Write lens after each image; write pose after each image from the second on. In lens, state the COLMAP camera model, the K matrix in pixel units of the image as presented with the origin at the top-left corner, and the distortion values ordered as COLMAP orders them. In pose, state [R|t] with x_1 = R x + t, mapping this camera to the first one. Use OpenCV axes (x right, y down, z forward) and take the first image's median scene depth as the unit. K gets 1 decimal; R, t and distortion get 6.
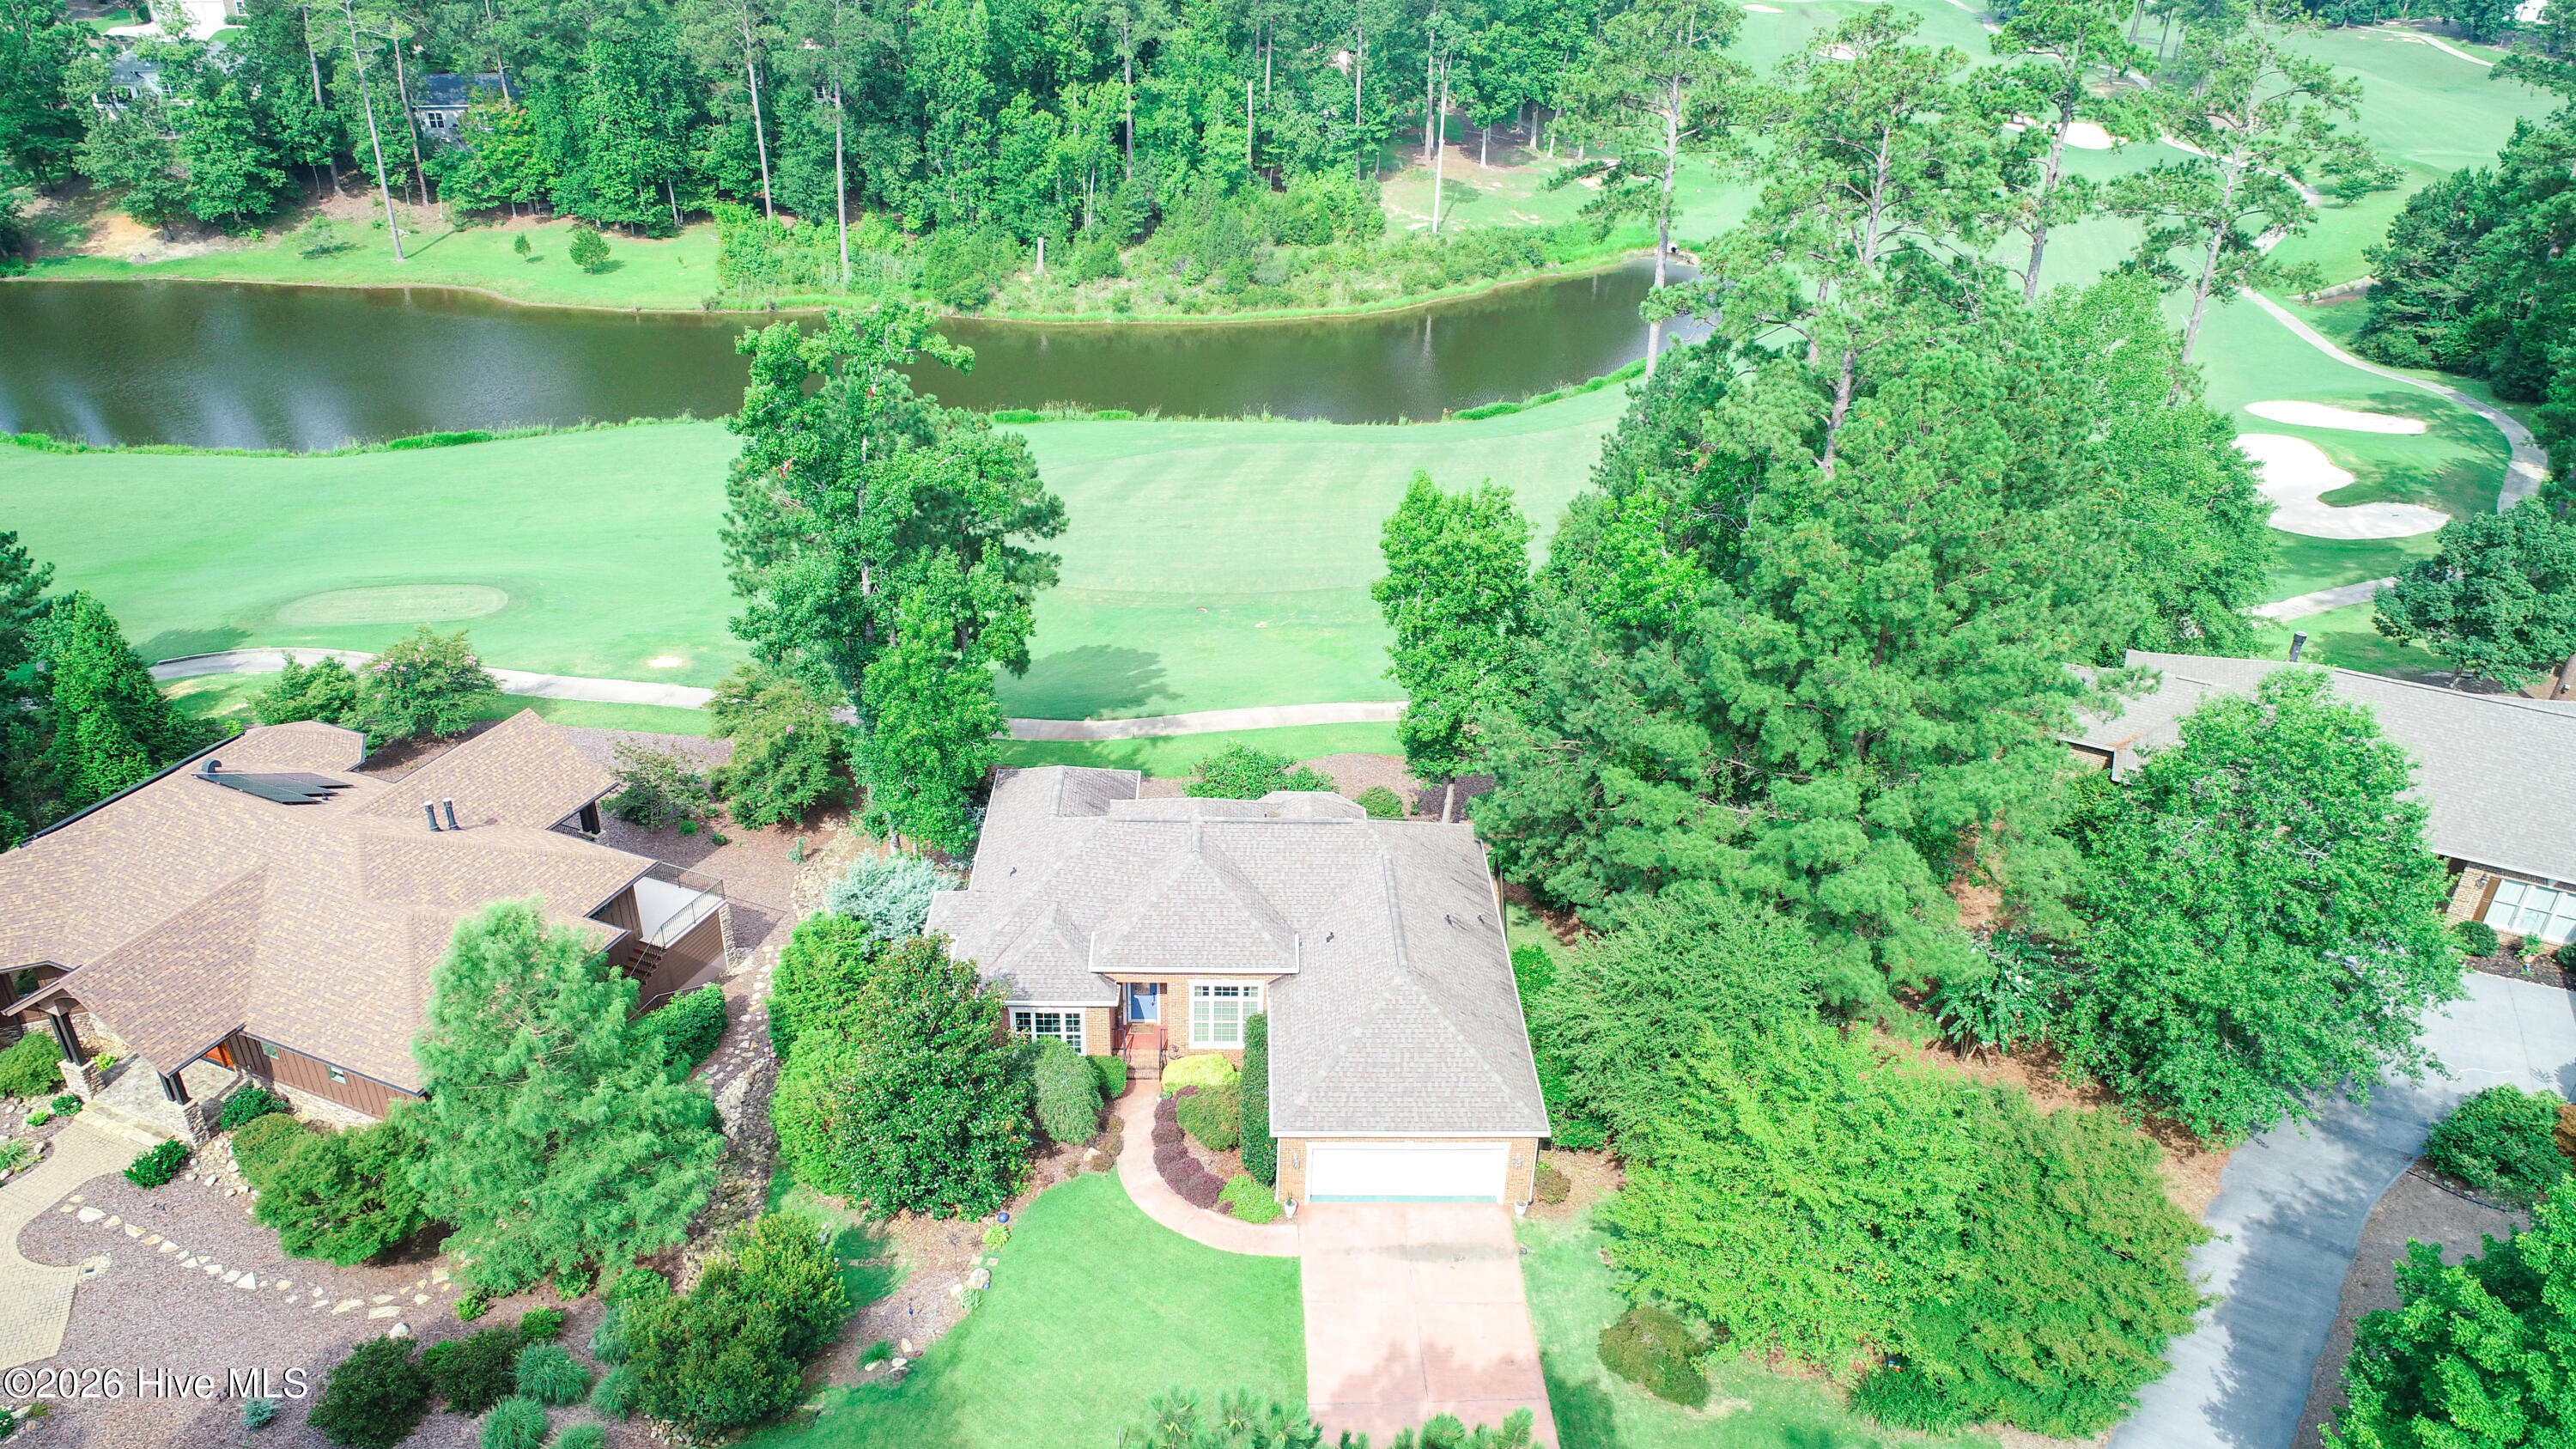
lens RADIAL K [[1735.3, 0, 1297.0], [0, 1735.3, 714.1], [0, 0, 1]] dist [0.004089, 0.003736]
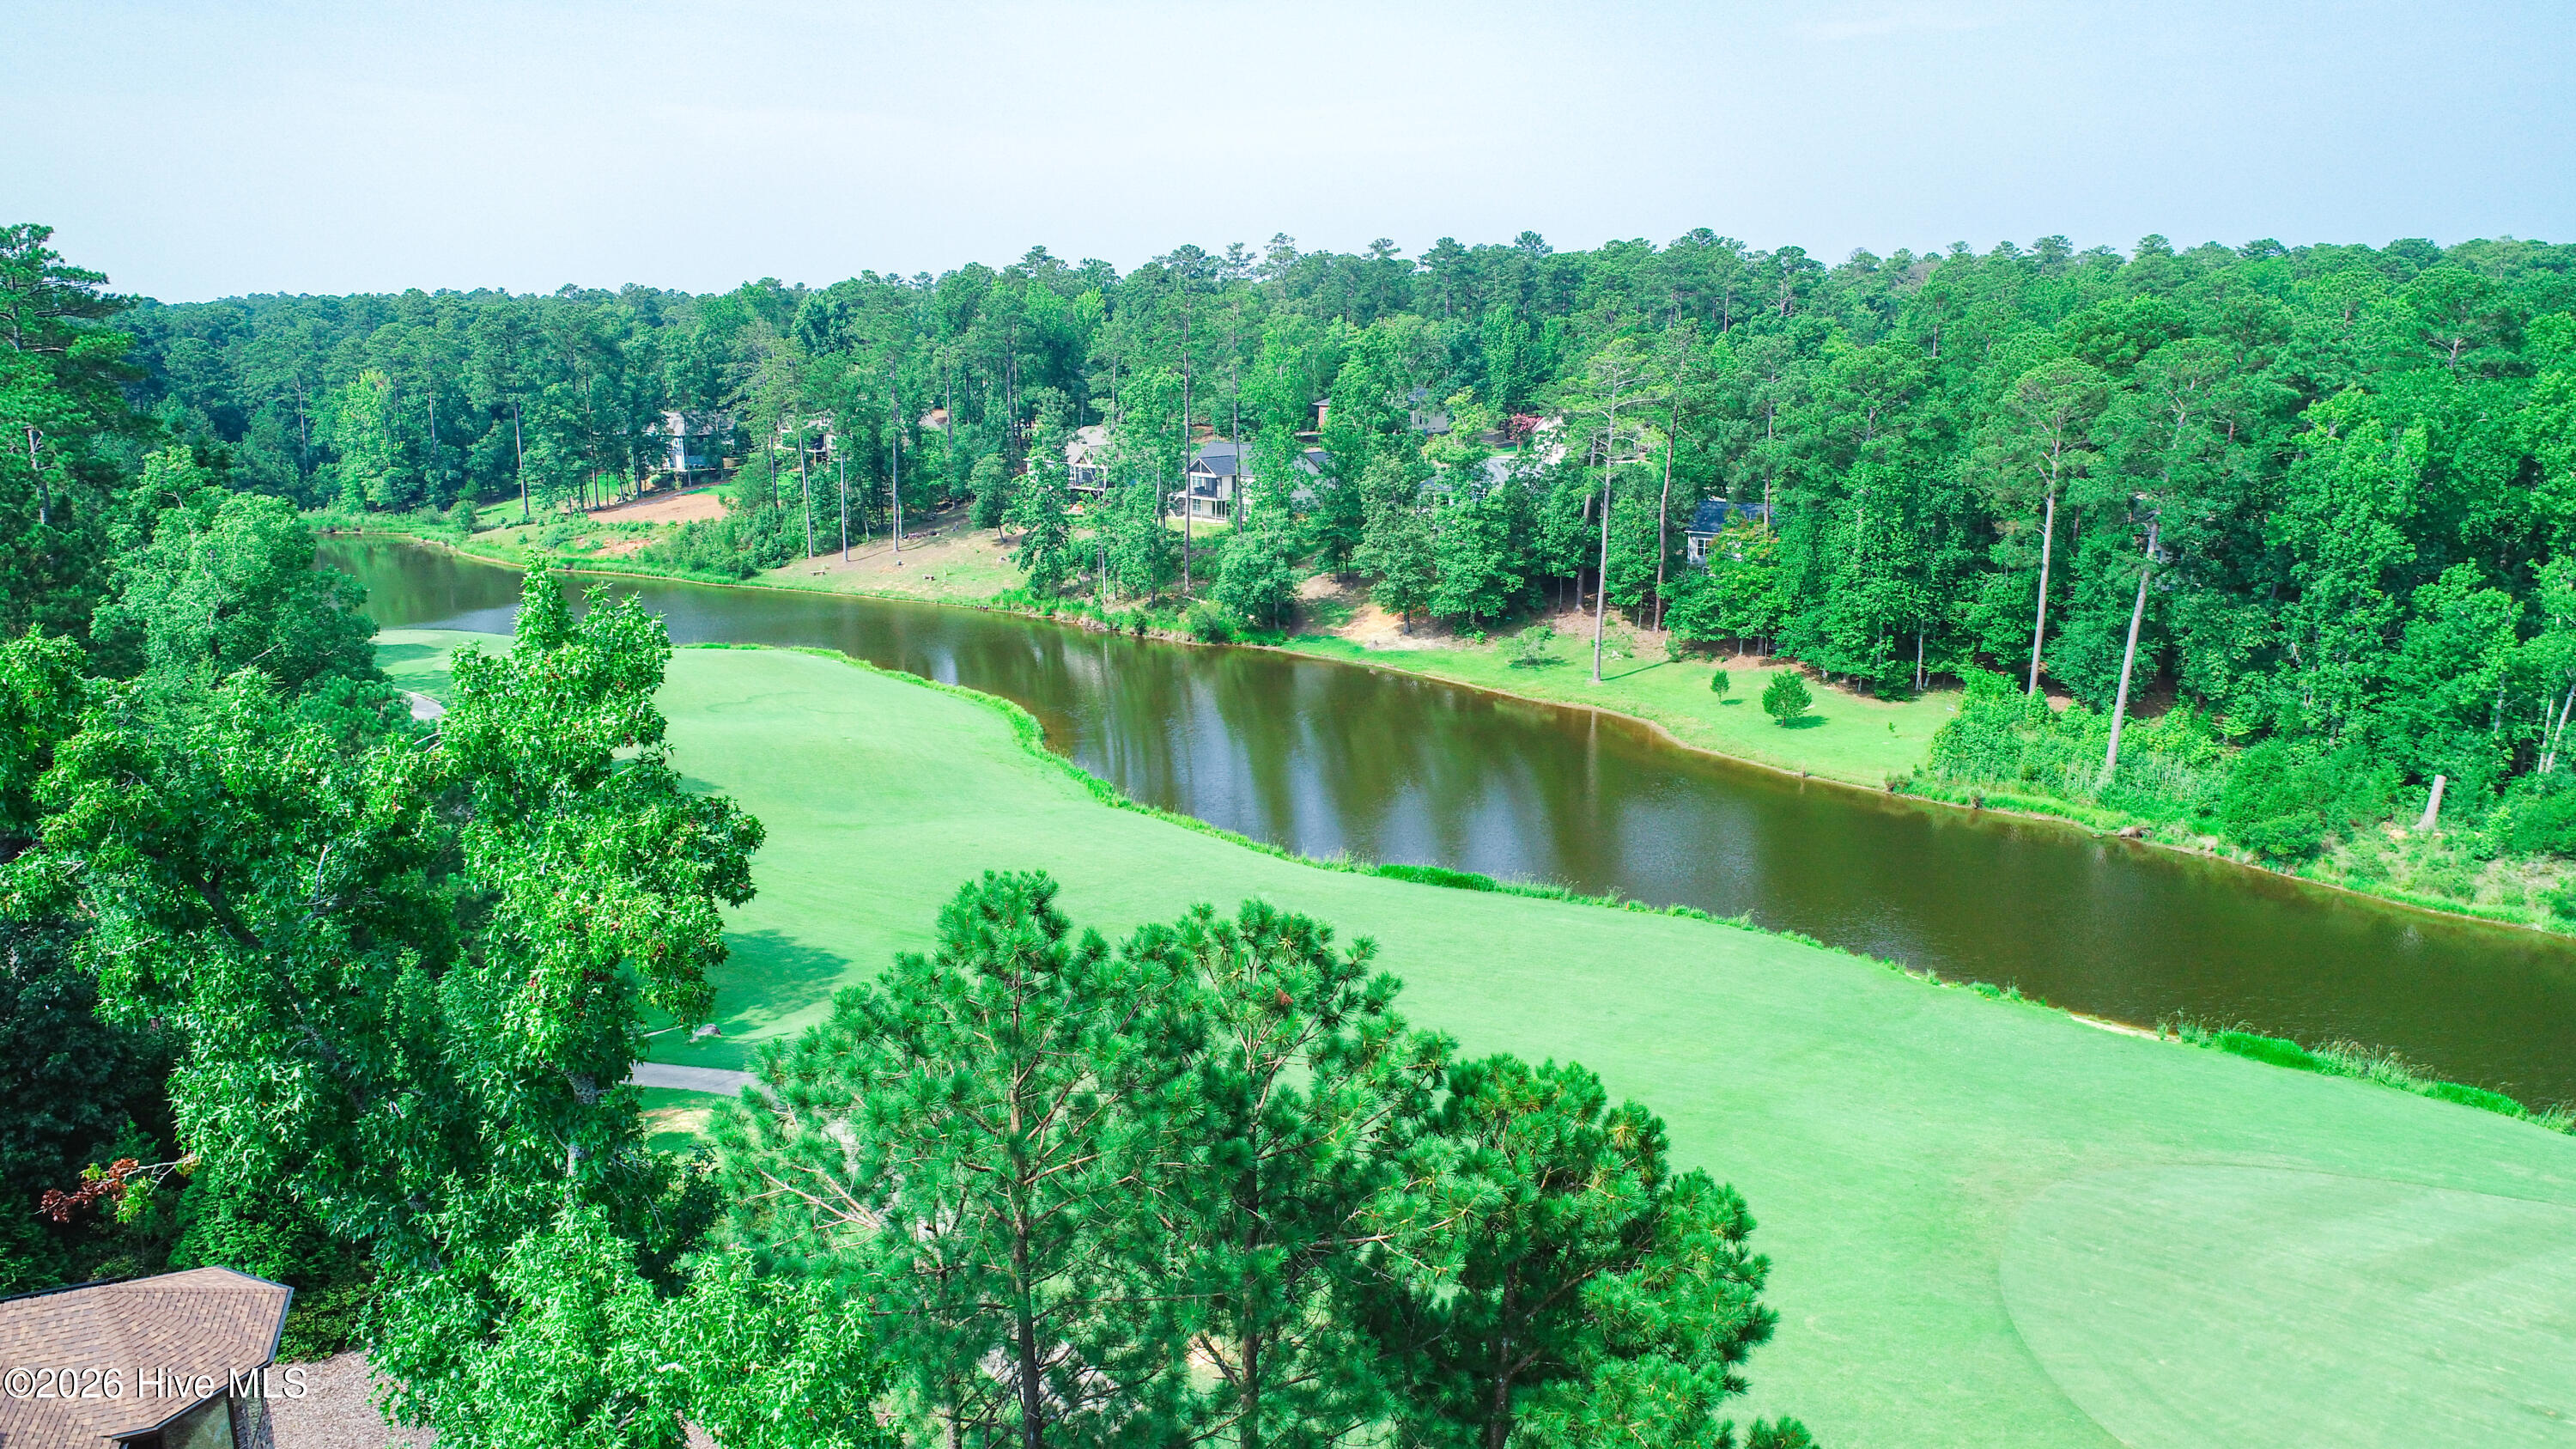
lens RADIAL K [[1735.3, 0, 1297.0], [0, 1735.3, 714.1], [0, 0, 1]] dist [0.004089, 0.003736]
pose [[0.701811, 0.140454, -0.698380, -0.002658], [-0.328538, 0.933699, -0.142372, -0.068959], [0.632080, 0.329362, 0.701424, 0.285473]]
